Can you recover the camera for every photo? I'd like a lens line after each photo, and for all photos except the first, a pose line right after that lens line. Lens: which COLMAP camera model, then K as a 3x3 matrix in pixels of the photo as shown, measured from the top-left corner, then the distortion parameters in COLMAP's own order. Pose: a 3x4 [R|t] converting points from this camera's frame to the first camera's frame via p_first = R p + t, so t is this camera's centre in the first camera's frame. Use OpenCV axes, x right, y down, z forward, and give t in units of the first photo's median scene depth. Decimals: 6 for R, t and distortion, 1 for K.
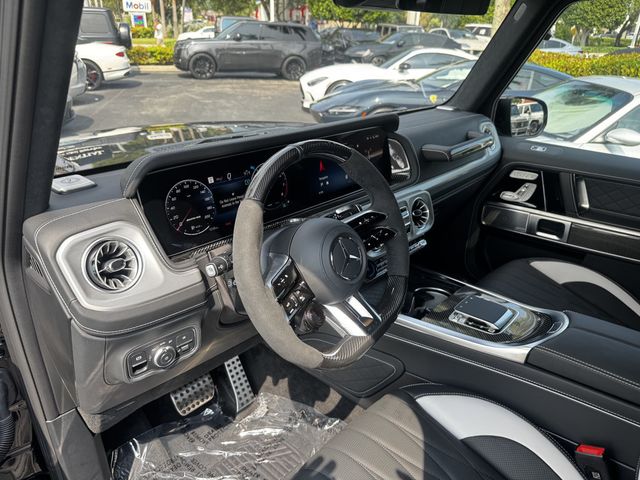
lens RADIAL K [[455.6, 0, 320.0], [0, 455.6, 240.0], [0, 0, 1]] dist [0.018506, -0.004810]
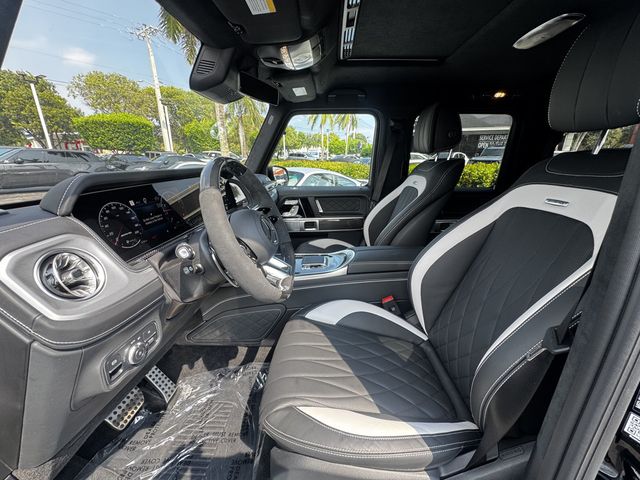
lens RADIAL K [[253.9, 0, 320.0], [0, 253.9, 240.0], [0, 0, 1]] dist [-0.002523, -0.000459]
pose [[0.762635, -0.218048, 0.608969, -0.199423], [0.284503, 0.958586, -0.013062, 0.079175], [-0.580901, 0.183214, 0.793087, 0.128358]]
